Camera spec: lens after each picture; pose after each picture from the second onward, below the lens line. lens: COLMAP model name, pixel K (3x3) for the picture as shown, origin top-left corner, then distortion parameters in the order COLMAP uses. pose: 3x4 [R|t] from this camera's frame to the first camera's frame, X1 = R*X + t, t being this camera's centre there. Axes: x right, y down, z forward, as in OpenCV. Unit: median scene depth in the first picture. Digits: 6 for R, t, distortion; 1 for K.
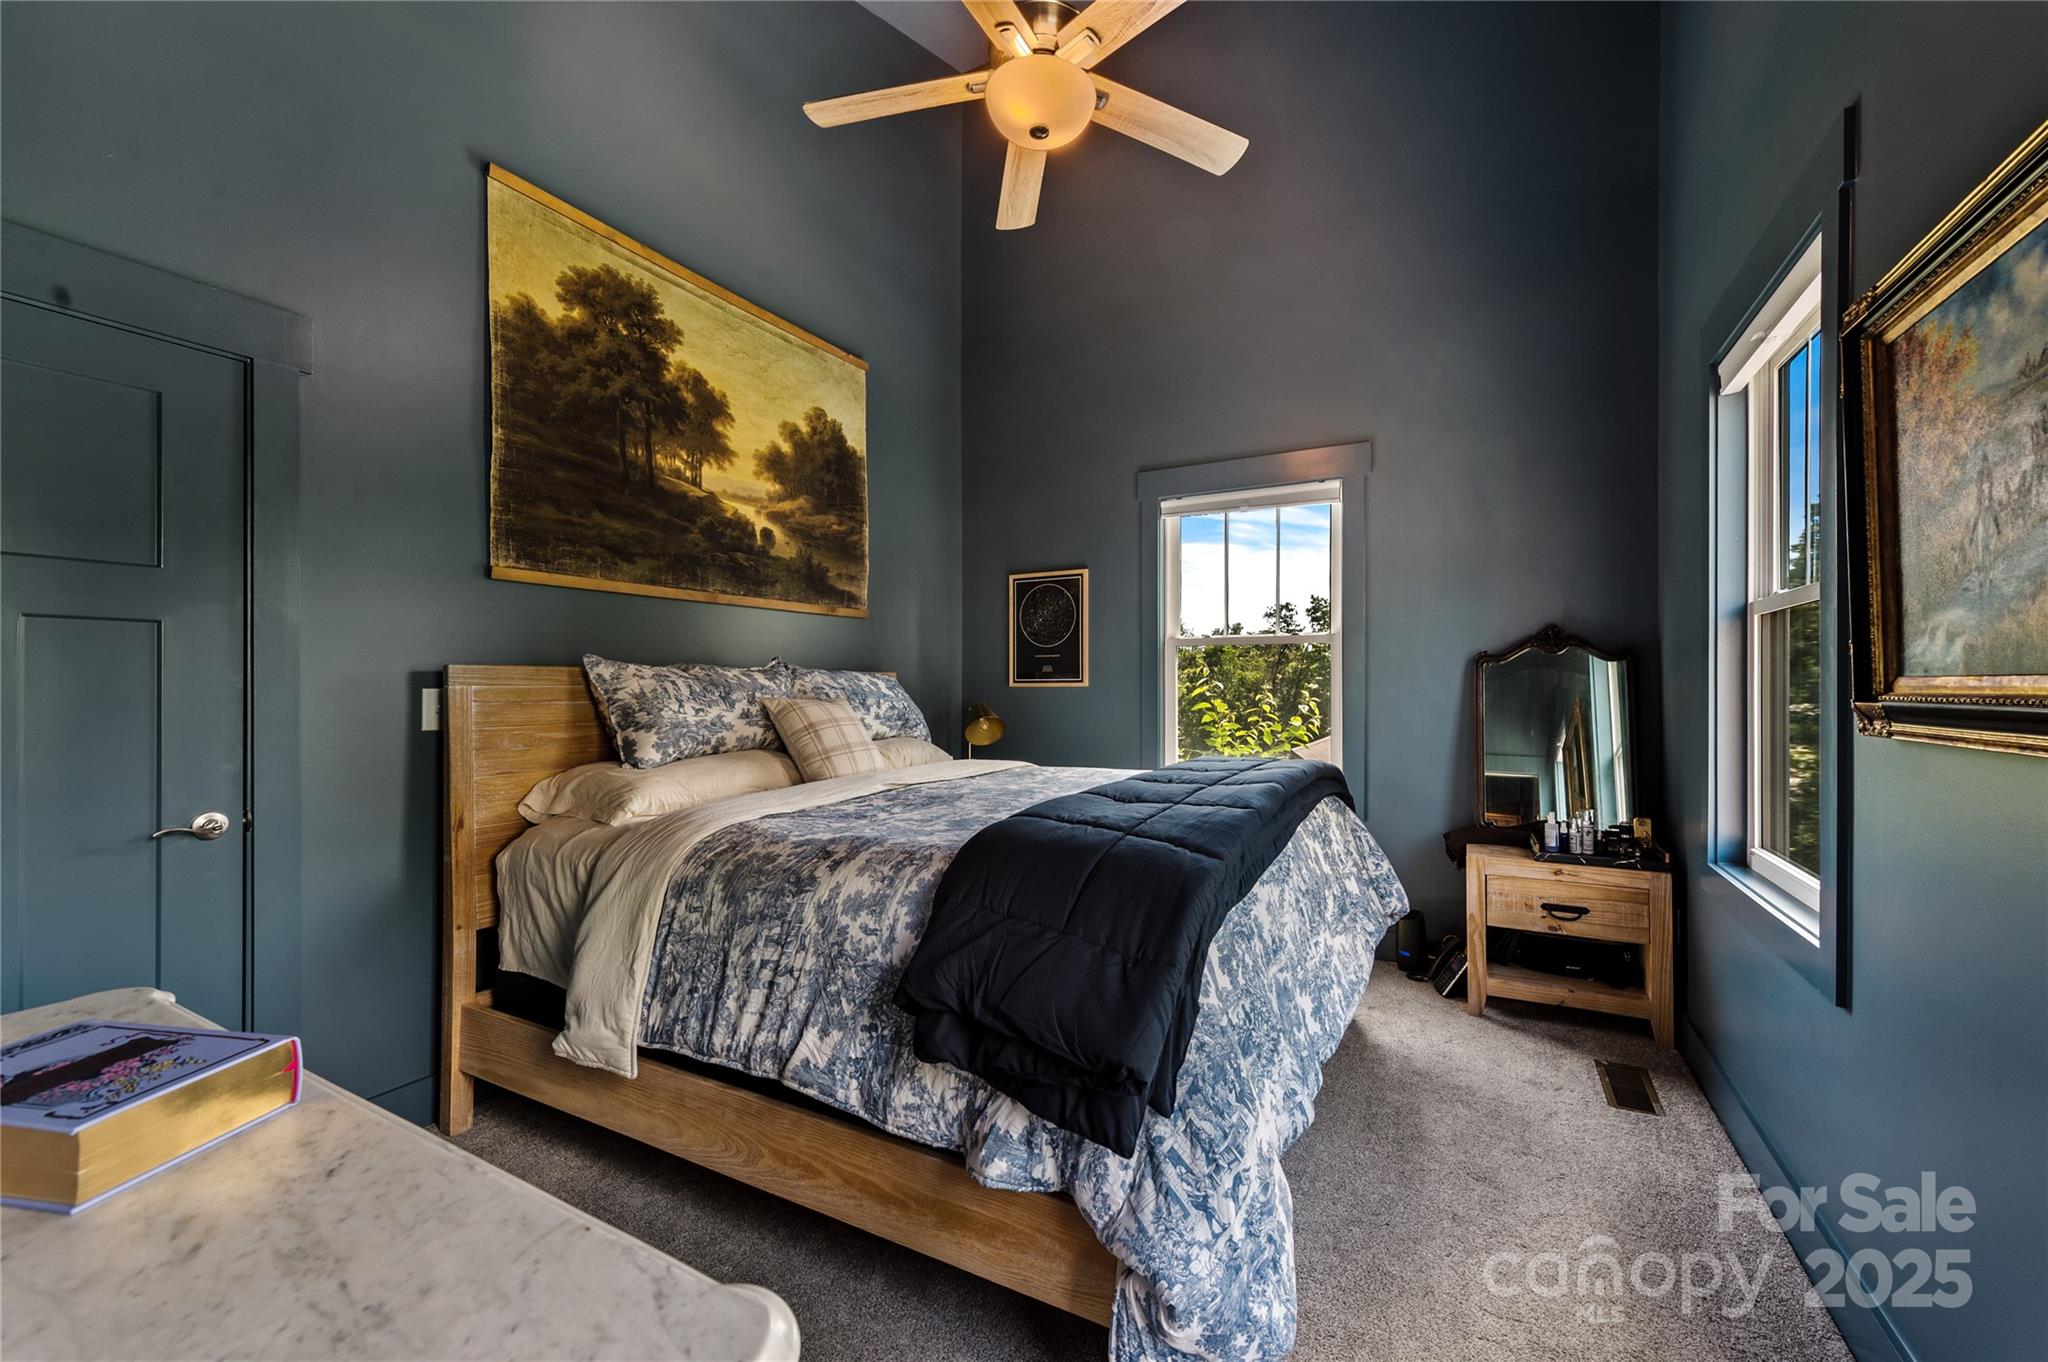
lens RADIAL K [[816.2, 0, 1051.5], [0, 816.2, 688.7], [0, 0, 1]] dist [0.010993, -0.000095]
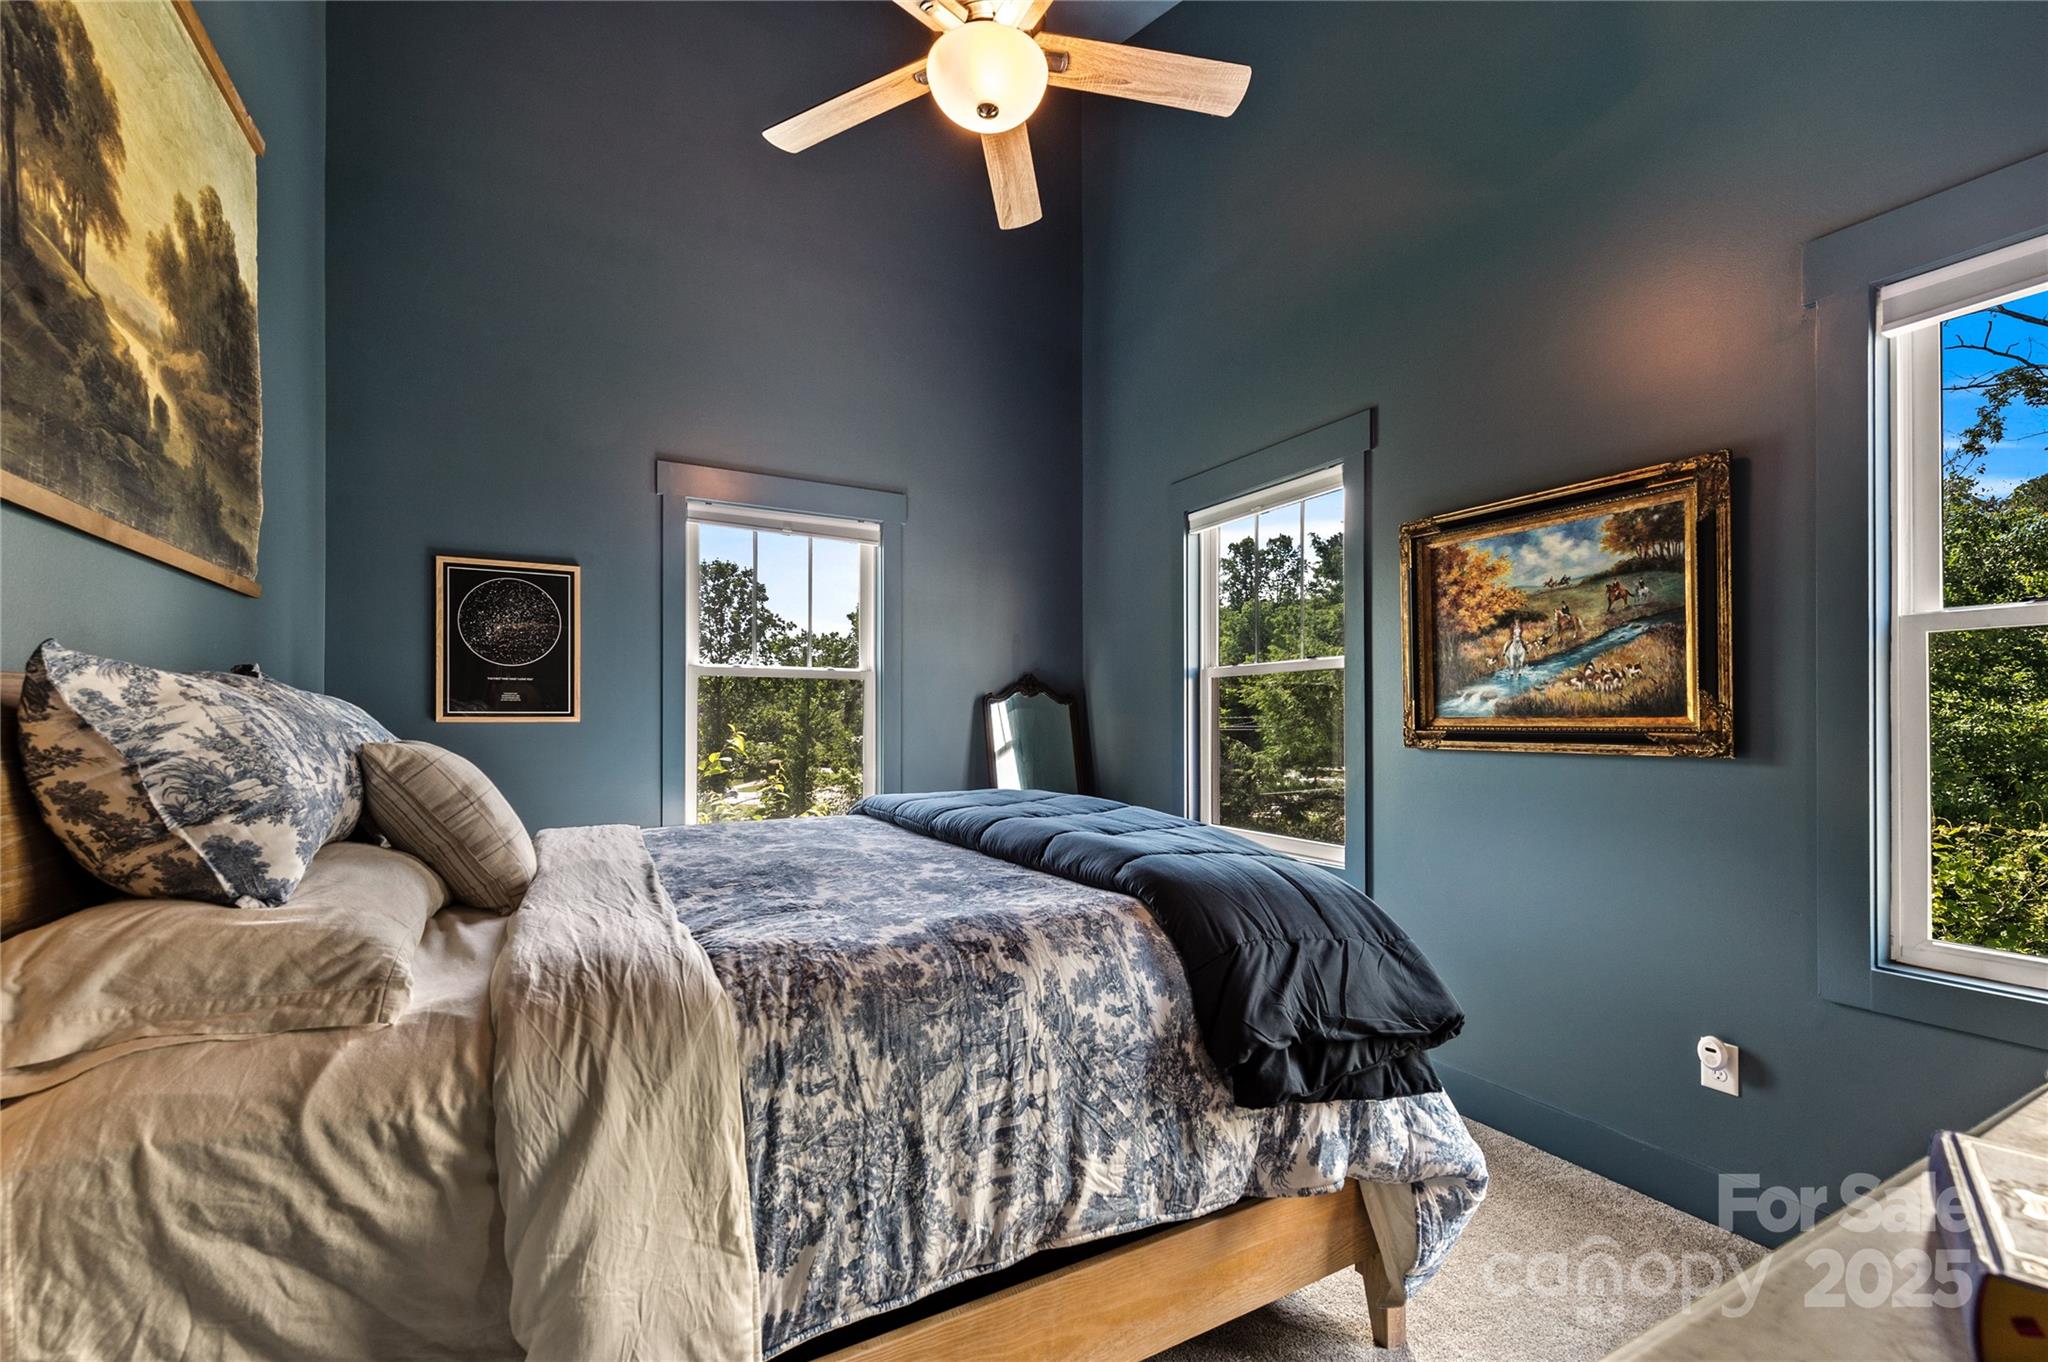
lens RADIAL K [[840.6, 0, 1027.8], [0, 840.6, 711.7], [0, 0, 1]] dist [0.008121, -0.000311]
pose [[0.547255, 0.010938, 0.836894, -0.923030], [0.001620, 0.999899, -0.014128, -0.001729], [-0.836964, 0.009087, 0.547182, 0.548442]]
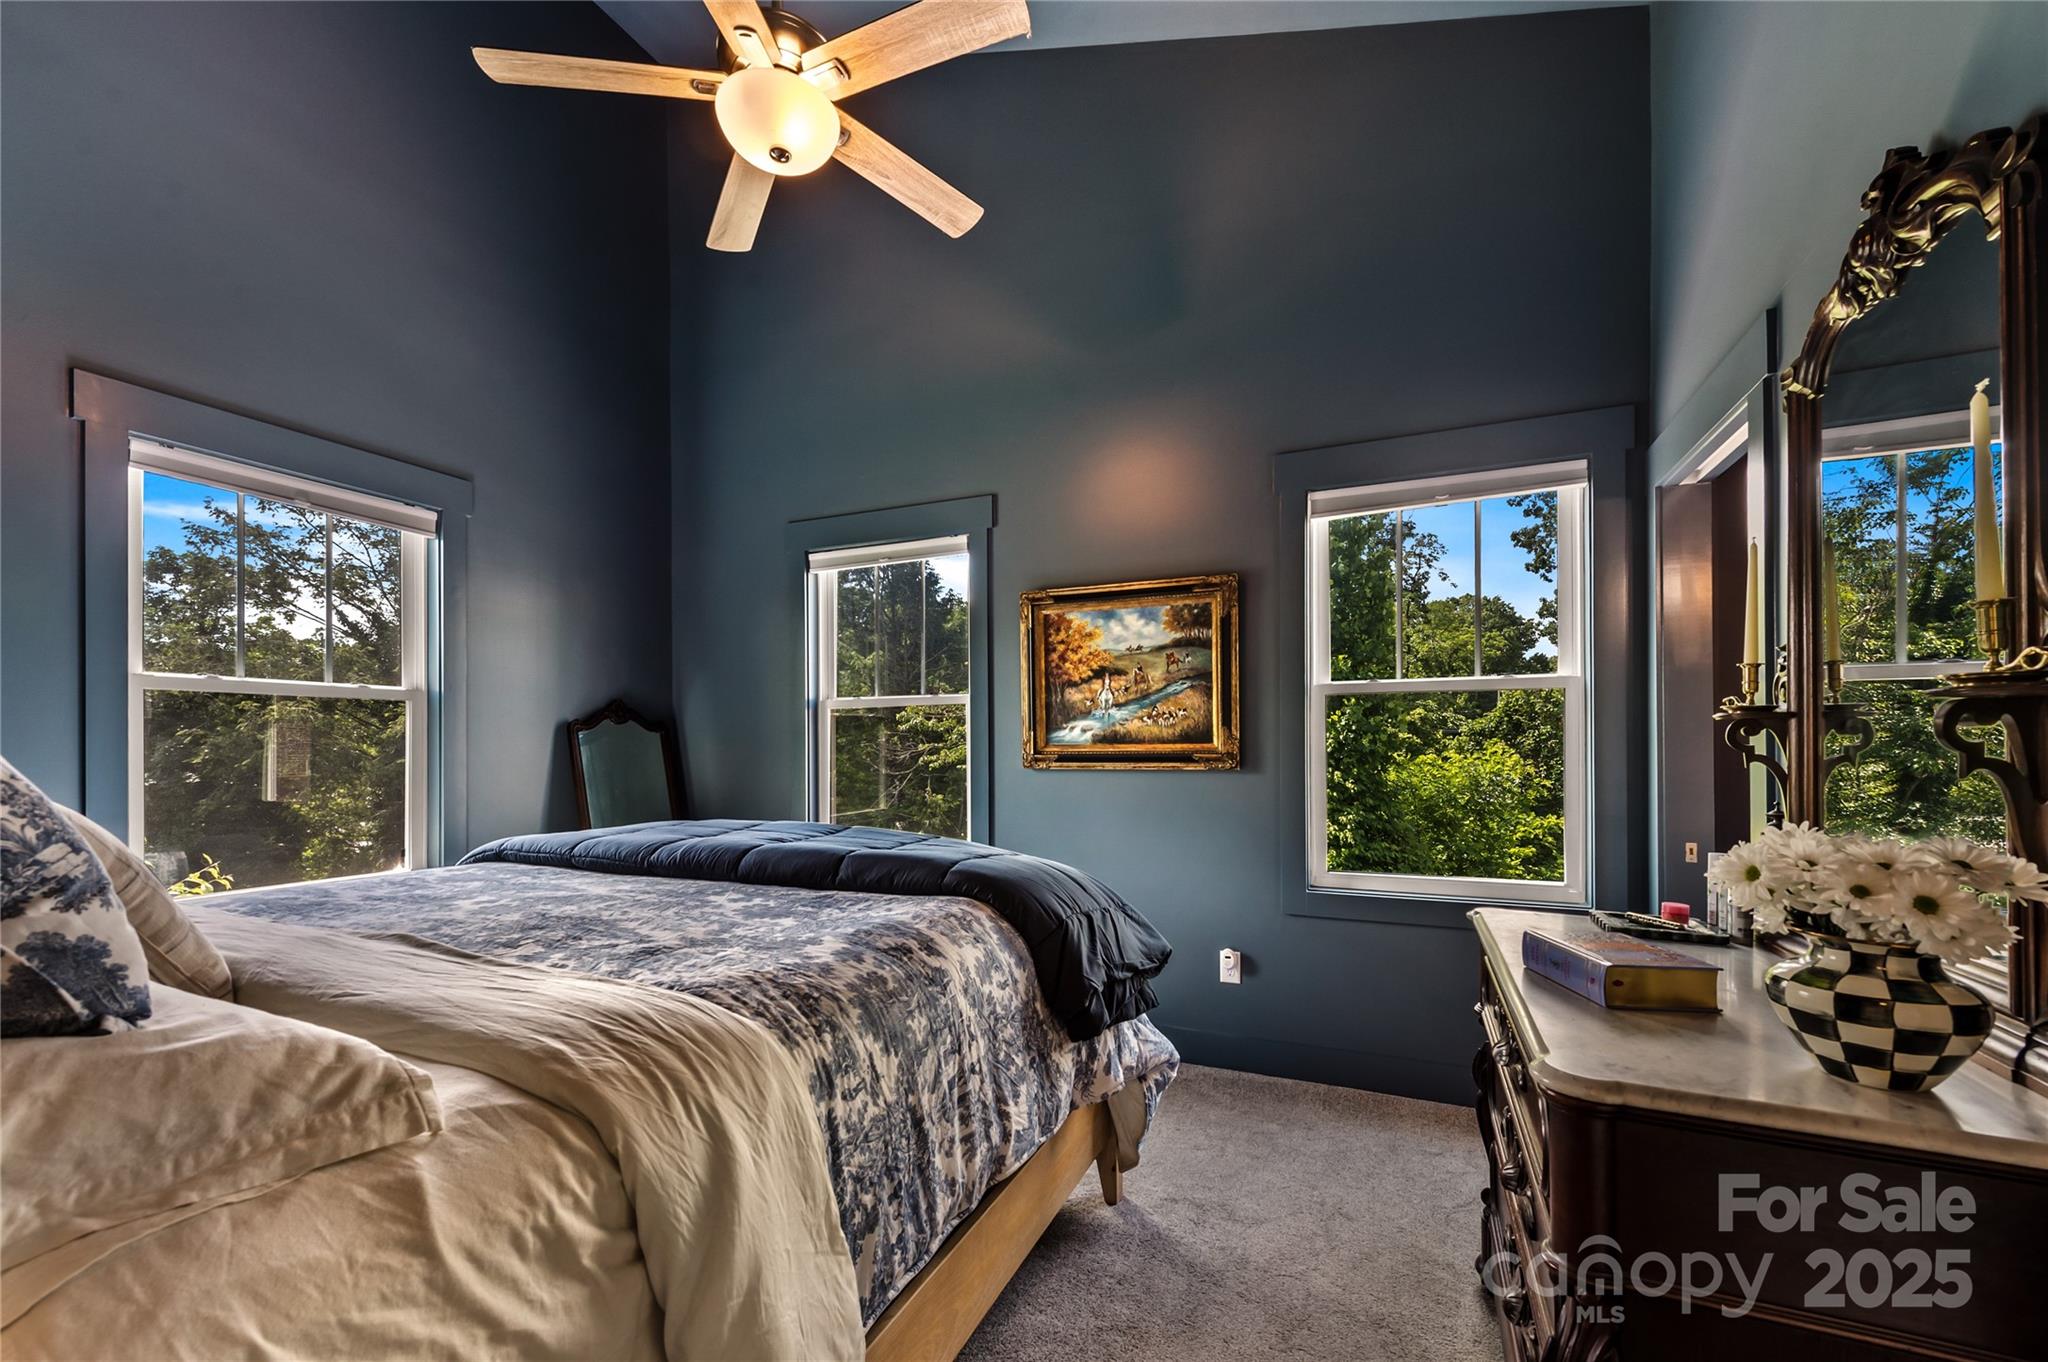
lens RADIAL K [[813.1, 0, 1028.0], [0, 813.1, 741.2], [0, 0, 1]] dist [0.008308, -0.000478]
pose [[-0.065257, 0.009221, 0.997826, -1.151762], [0.009082, 0.999921, -0.008647, -0.003786], [-0.997827, 0.008498, -0.065336, 0.946448]]
